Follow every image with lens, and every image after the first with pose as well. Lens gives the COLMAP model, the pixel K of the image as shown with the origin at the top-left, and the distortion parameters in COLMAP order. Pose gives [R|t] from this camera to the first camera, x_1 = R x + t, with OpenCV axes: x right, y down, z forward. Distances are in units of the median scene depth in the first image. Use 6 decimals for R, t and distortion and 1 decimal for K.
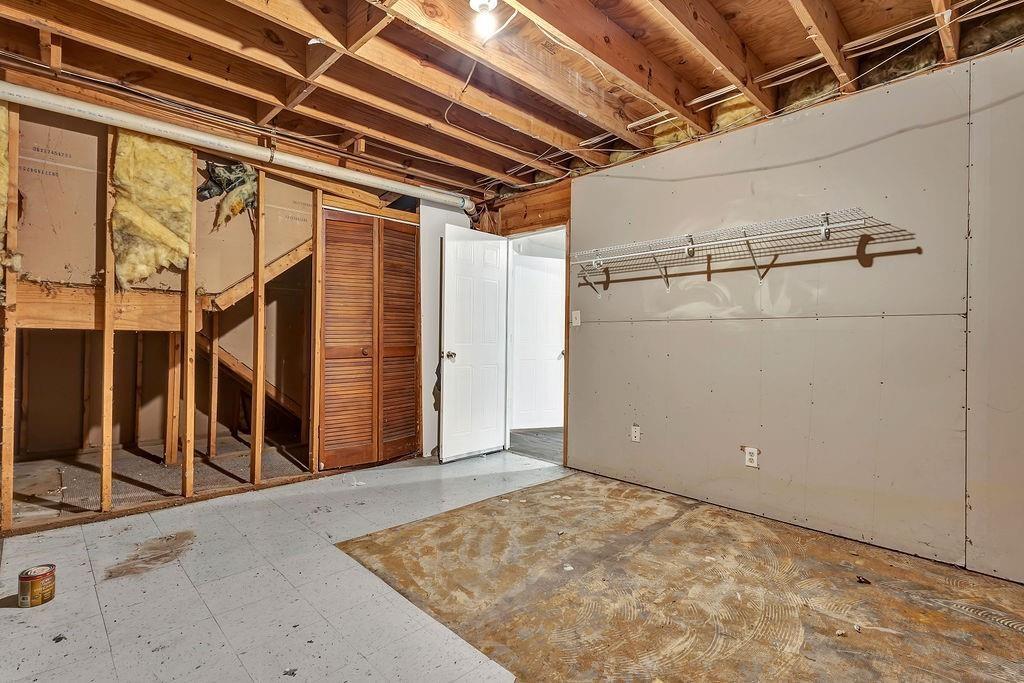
lens RADIAL K [[488.0, 0, 506.7], [0, 488.0, 340.5], [0, 0, 1]] dist [0.008283, -0.000878]
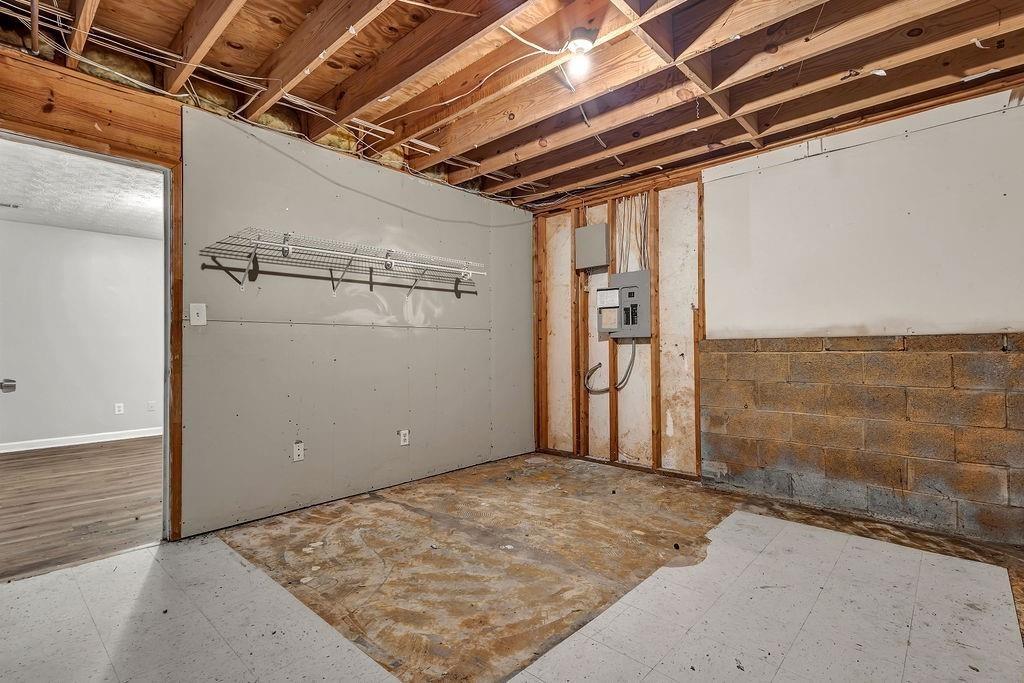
lens RADIAL K [[488.0, 0, 506.2], [0, 488.0, 339.0], [0, 0, 1]] dist [0.008283, -0.000878]
pose [[-0.060504, 0.001690, 0.998167, -0.760452], [0.003967, 0.999991, -0.001452, -0.010910], [-0.998160, 0.003872, -0.060511, 0.812930]]
